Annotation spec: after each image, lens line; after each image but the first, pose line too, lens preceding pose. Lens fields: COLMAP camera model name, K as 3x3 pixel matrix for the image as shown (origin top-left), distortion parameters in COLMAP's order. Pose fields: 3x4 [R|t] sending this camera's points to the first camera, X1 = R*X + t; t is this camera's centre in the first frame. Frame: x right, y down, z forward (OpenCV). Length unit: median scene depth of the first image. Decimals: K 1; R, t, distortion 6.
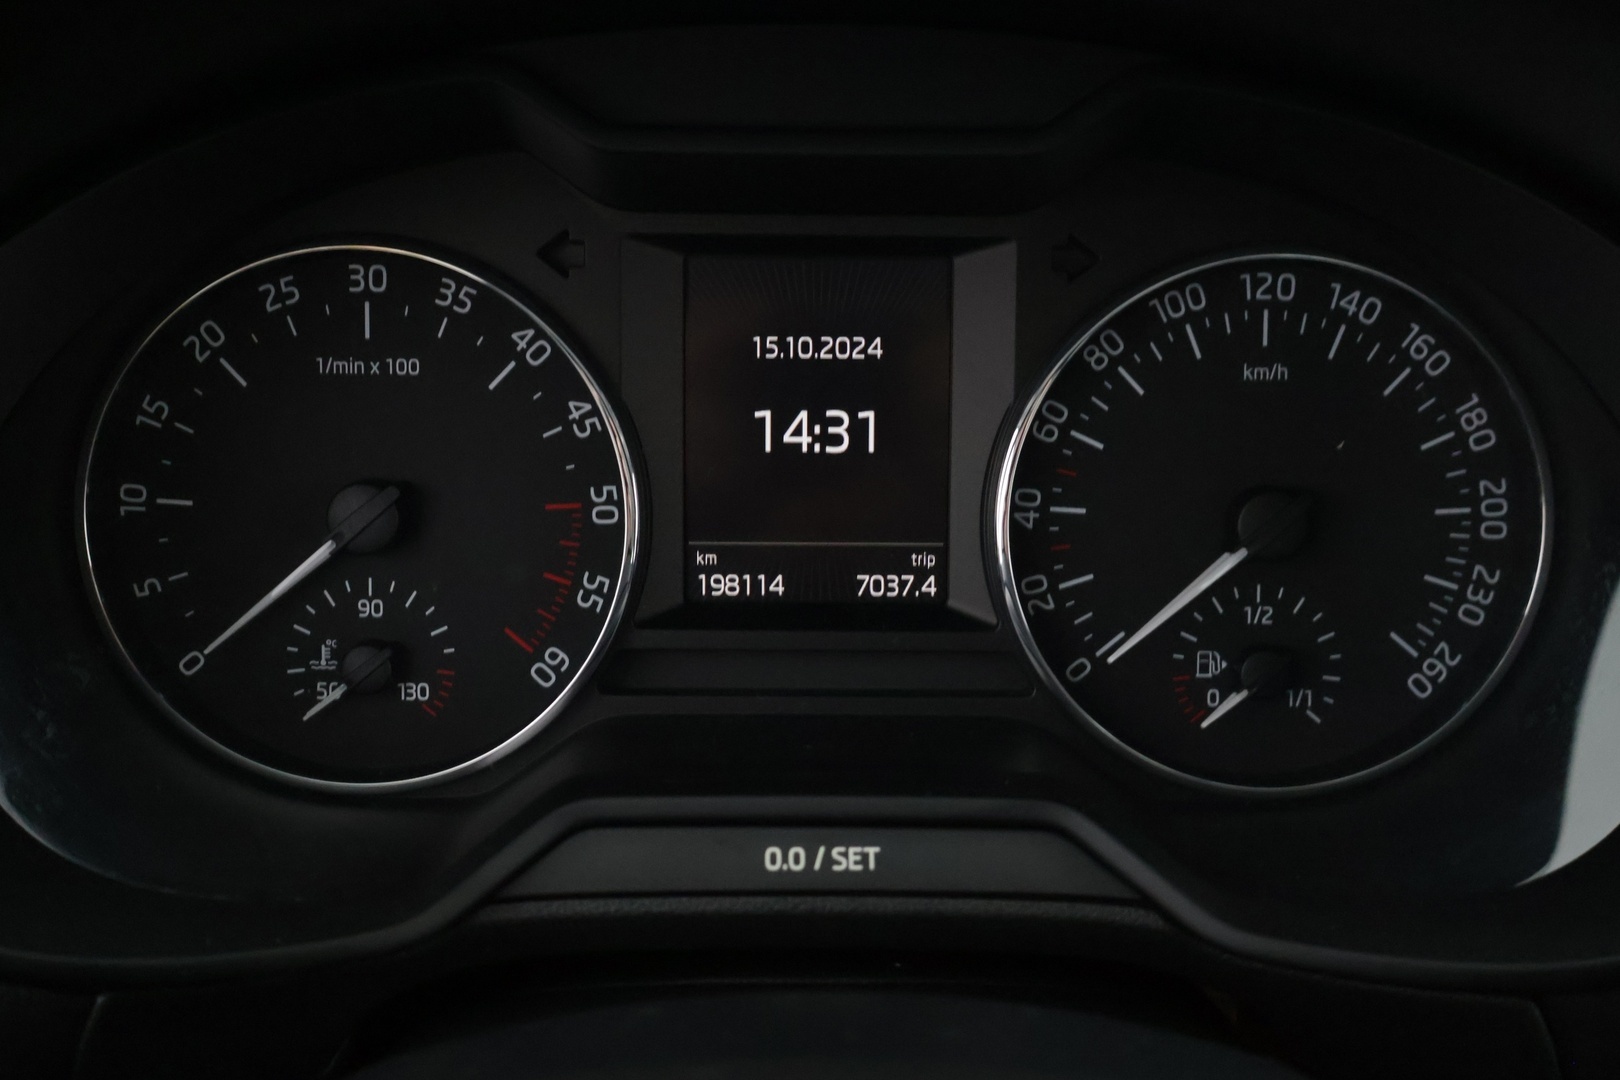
lens RADIAL K [[1843.6, 0, 814.9], [0, 1843.6, 544.0], [0, 0, 1]] dist [-0.001020, 0.000000]
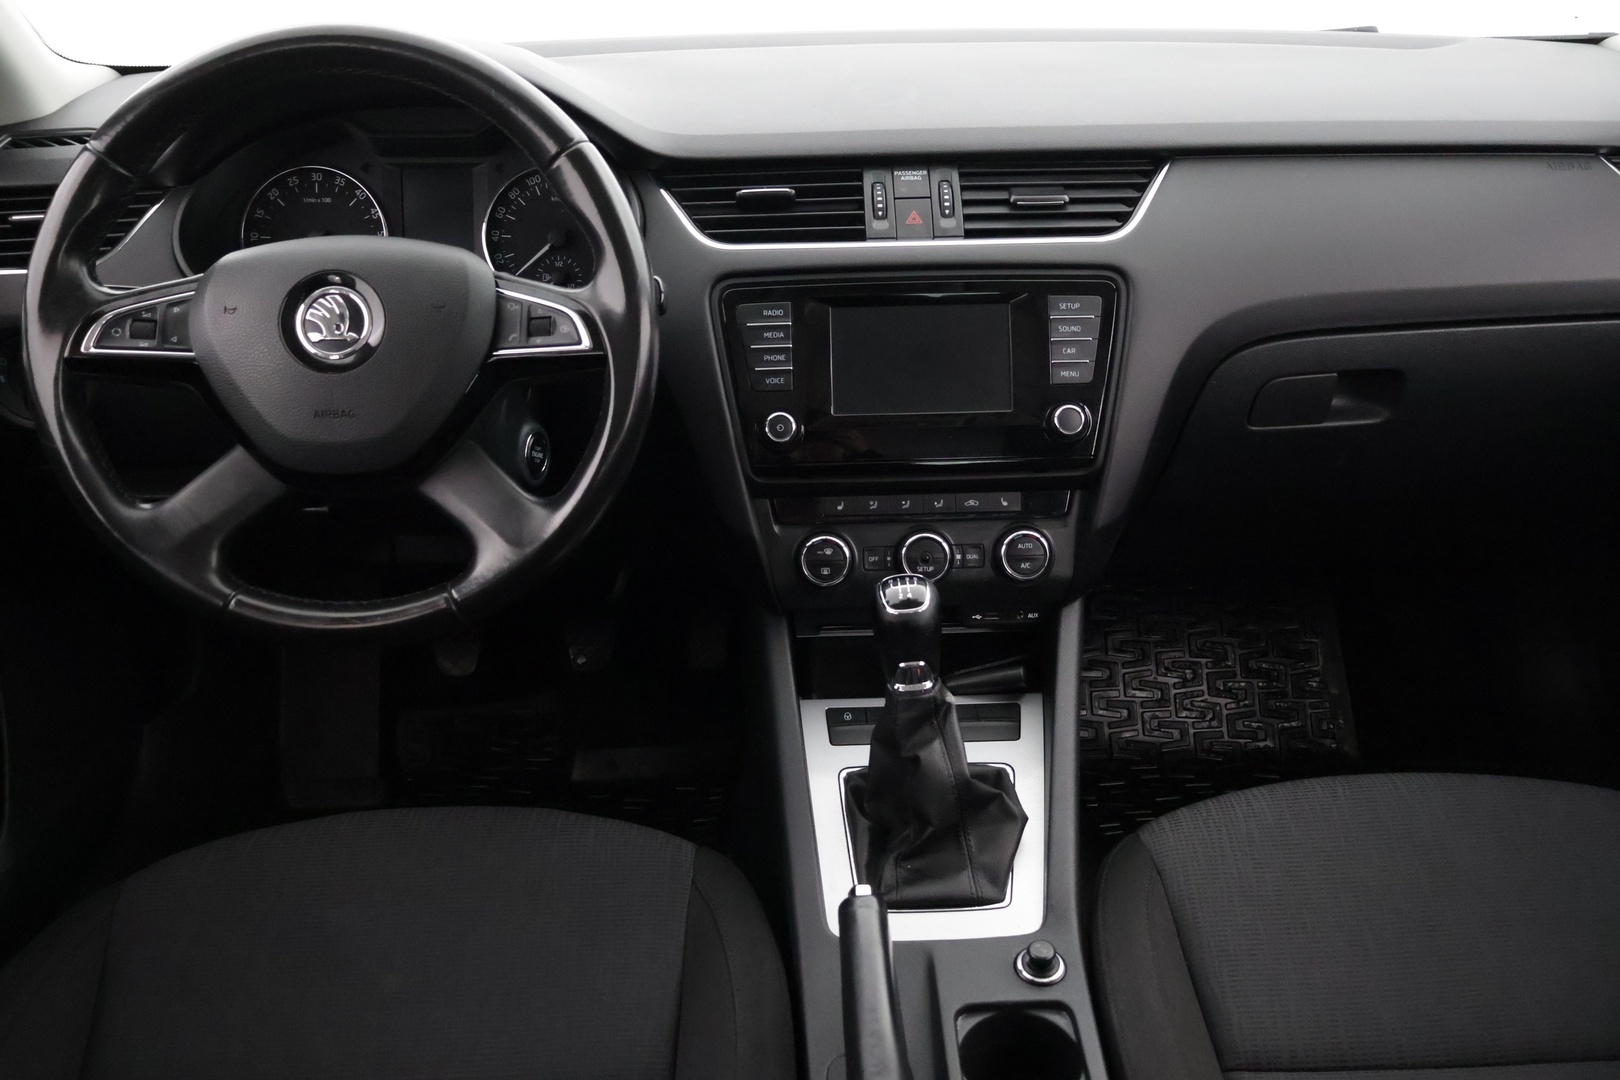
lens RADIAL K [[1460.5, 0, 797.9], [0, 1460.5, 531.1], [0, 0, 1]] dist [0.019222, 0.014312]
pose [[0.999668, -0.020457, 0.015690, 0.676939], [0.020967, 0.999235, -0.033018, 0.697225], [-0.015003, 0.033336, 0.999332, -1.978934]]
